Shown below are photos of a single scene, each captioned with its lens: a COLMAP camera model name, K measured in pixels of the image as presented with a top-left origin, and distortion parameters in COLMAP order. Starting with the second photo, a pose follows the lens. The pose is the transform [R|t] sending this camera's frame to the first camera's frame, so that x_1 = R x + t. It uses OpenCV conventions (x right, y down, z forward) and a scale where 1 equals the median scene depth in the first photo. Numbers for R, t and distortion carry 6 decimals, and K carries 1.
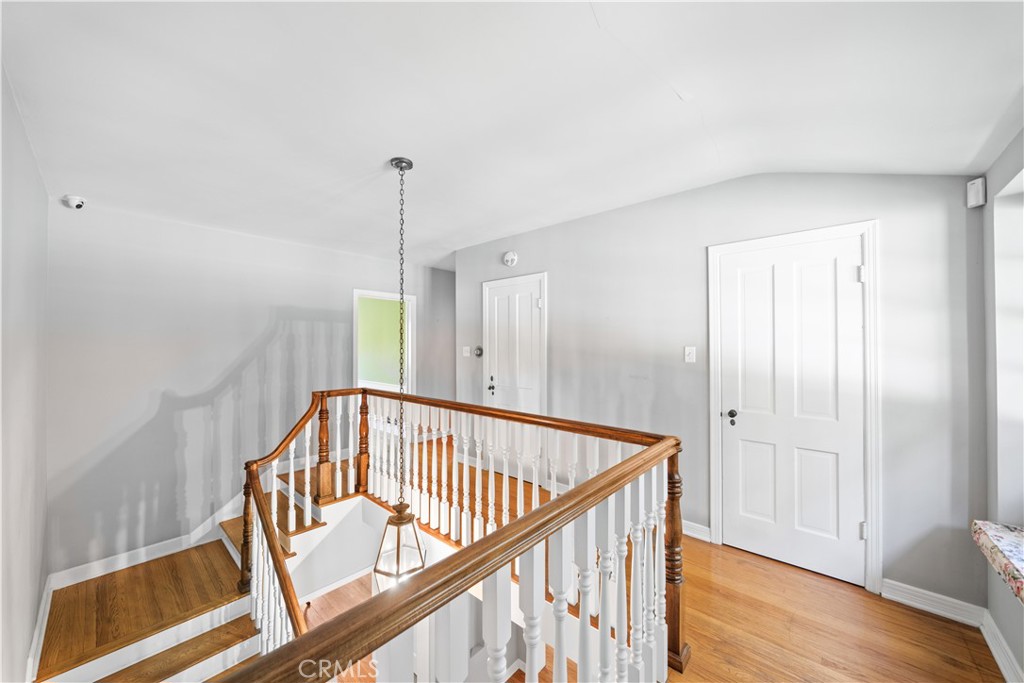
lens RADIAL K [[364.3, 0, 514.7], [0, 364.3, 339.2], [0, 0, 1]] dist [-0.006199, 0.000126]
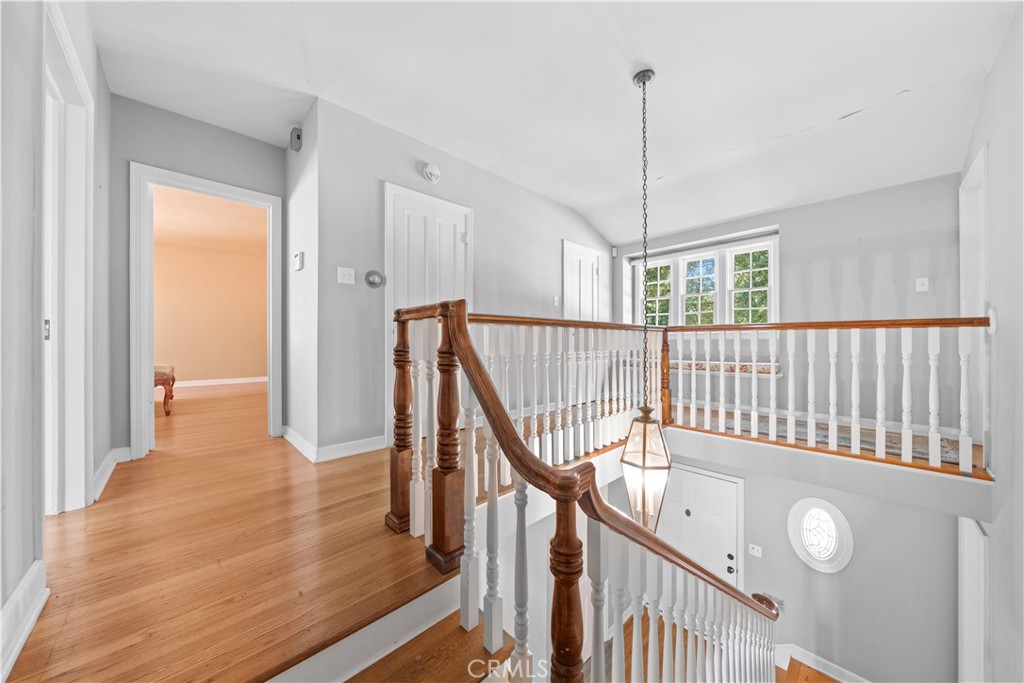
lens RADIAL K [[352.9, 0, 514.3], [0, 352.9, 342.4], [0, 0, 1]] dist [-0.007254, 0.000340]
pose [[0.085069, -0.004477, 0.996365, -0.864767], [-0.011010, 0.999925, 0.005433, 0.173121], [-0.996314, -0.011432, 0.085013, 0.794410]]
